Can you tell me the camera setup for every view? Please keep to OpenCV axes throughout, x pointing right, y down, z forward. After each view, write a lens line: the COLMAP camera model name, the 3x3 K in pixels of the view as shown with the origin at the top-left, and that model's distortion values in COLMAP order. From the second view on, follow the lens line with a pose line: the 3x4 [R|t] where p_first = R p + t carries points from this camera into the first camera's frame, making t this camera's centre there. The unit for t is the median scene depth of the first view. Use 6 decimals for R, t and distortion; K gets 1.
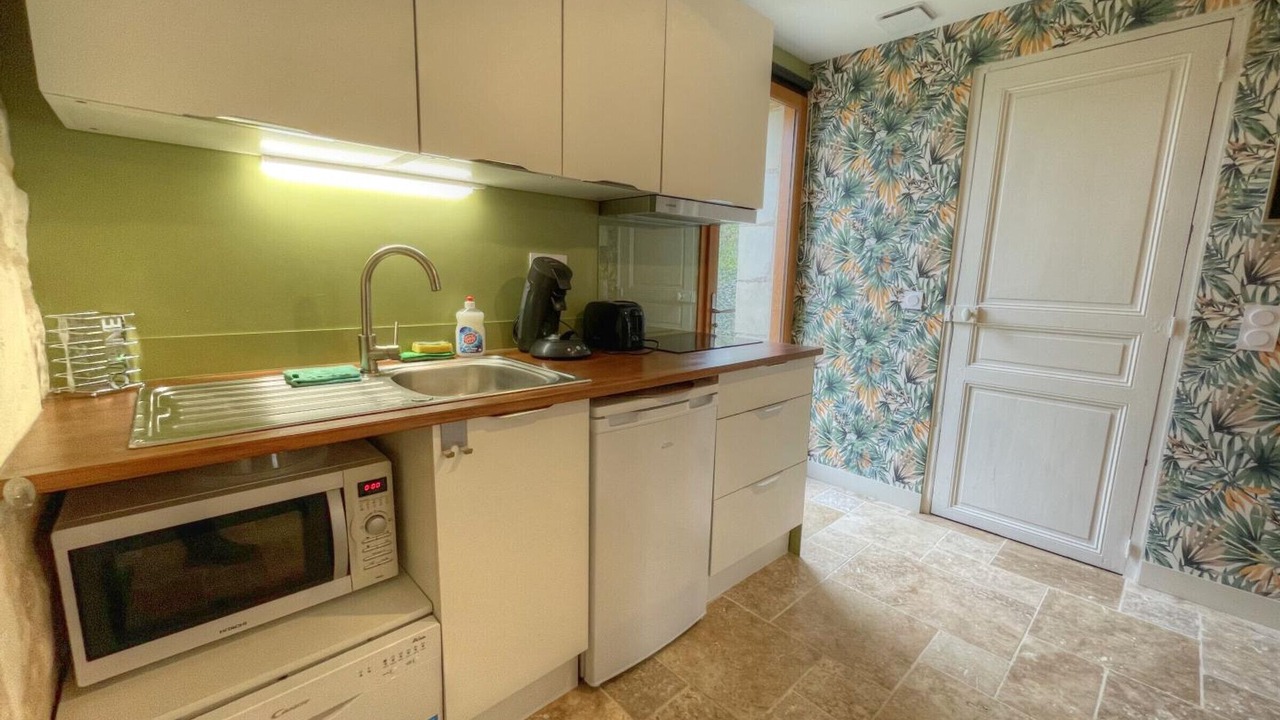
lens RADIAL K [[516.8, 0, 636.2], [0, 516.8, 363.7], [0, 0, 1]] dist [-0.007037, 0.000130]
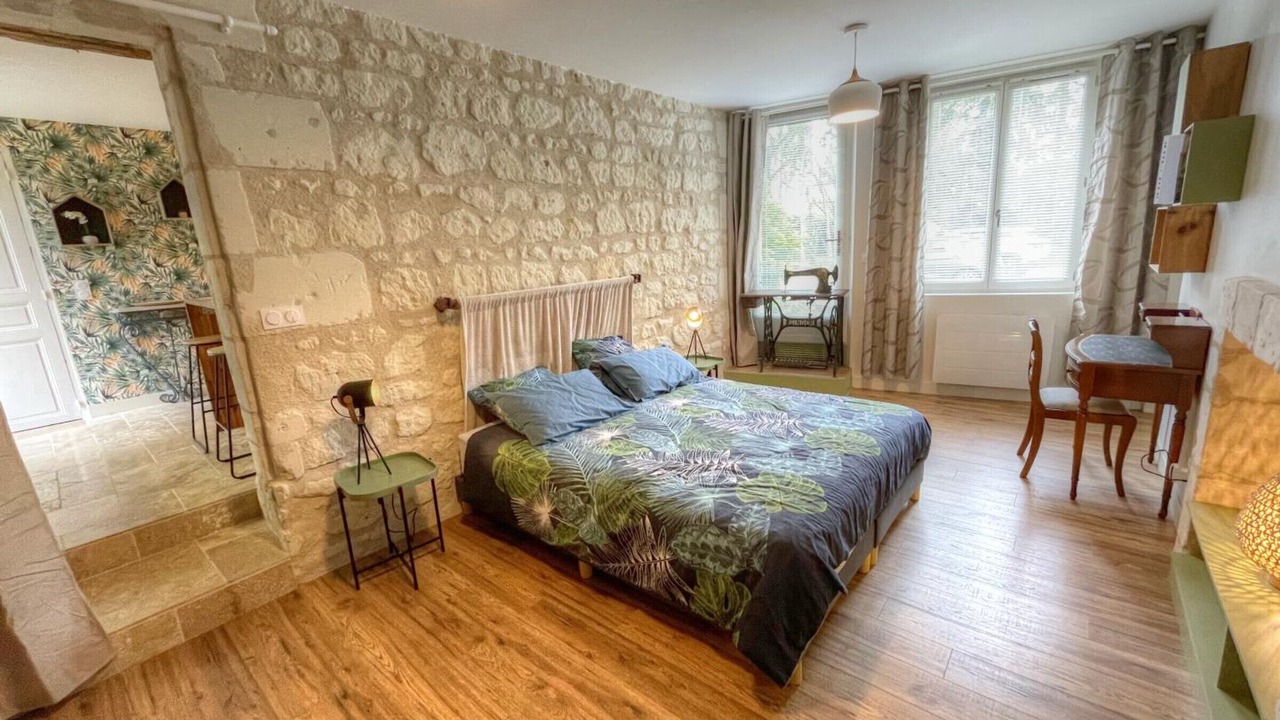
lens RADIAL K [[516.8, 0, 633.1], [0, 516.8, 352.1], [0, 0, 1]] dist [-0.007037, 0.000130]
pose [[-0.123765, -0.229110, 0.965500, -1.342160], [0.229486, 0.939996, 0.252475, 0.172176], [-0.965411, 0.252816, -0.063761, -1.141919]]
